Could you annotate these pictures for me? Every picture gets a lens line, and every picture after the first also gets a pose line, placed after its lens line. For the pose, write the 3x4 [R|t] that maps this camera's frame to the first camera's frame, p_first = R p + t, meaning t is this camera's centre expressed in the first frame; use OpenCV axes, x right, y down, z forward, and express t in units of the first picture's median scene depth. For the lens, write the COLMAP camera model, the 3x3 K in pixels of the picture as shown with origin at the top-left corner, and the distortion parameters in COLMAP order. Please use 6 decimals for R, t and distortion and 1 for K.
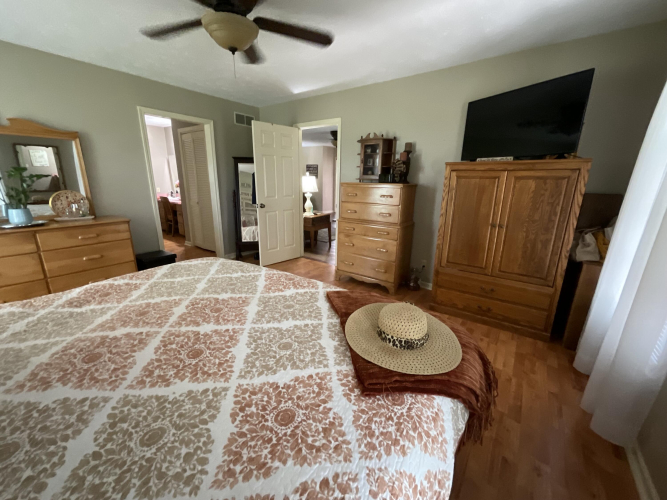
lens RADIAL K [[263.6, 0, 335.4], [0, 263.6, 251.4], [0, 0, 1]] dist [-0.018673, -0.000174]
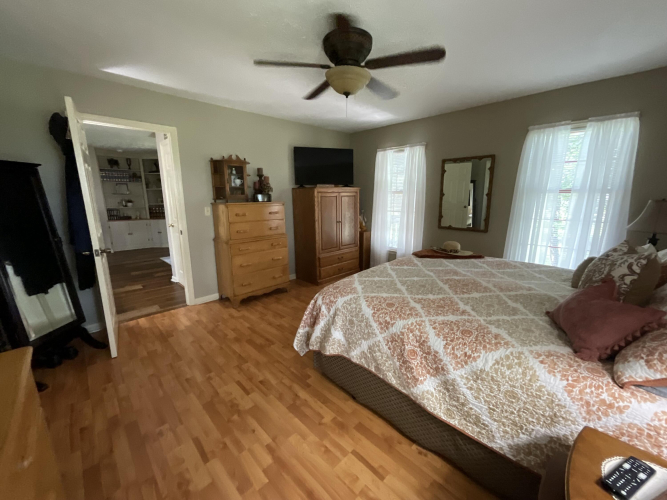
lens RADIAL K [[263.6, 0, 336.5], [0, 263.6, 250.7], [0, 0, 1]] dist [-0.018673, -0.000174]
pose [[0.143317, -0.220818, 0.964728, -0.888907], [0.261795, 0.948526, 0.178218, -0.174215], [-0.954423, 0.227020, 0.193749, 0.509197]]
